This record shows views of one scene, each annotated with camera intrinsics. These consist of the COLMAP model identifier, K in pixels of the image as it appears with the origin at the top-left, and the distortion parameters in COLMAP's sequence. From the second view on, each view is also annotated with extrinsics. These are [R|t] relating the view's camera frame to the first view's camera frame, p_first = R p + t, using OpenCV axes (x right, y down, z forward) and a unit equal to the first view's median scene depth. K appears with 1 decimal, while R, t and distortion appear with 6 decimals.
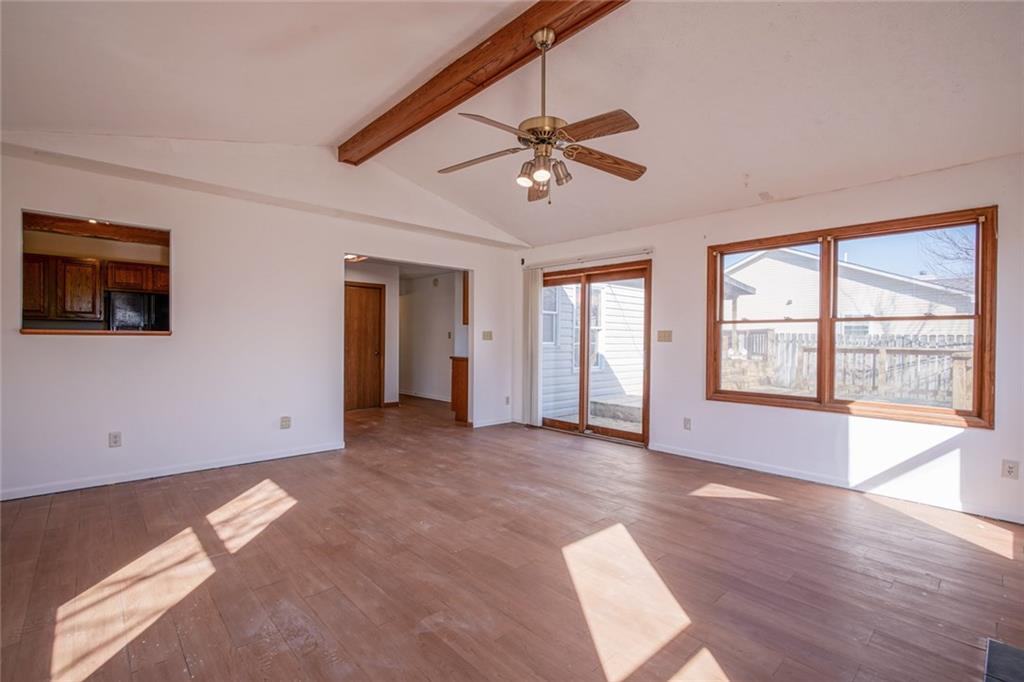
lens RADIAL K [[469.2, 0, 514.0], [0, 469.2, 339.8], [0, 0, 1]] dist [-0.000177, 0.000104]
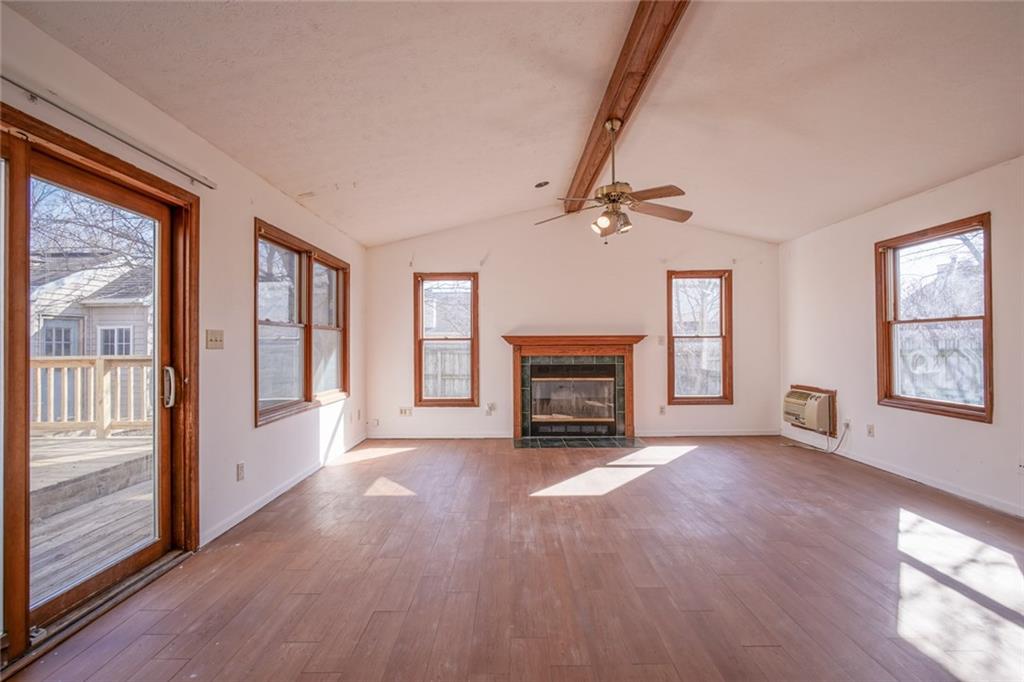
lens RADIAL K [[460.2, 0, 512.2], [0, 460.2, 342.5], [0, 0, 1]] dist [-0.004928, 0.002314]
pose [[-0.735949, 0.000118, 0.677037, -0.557853], [0.000780, 0.999999, 0.000673, -0.005749], [-0.677036, 0.001024, -0.735949, 1.942906]]
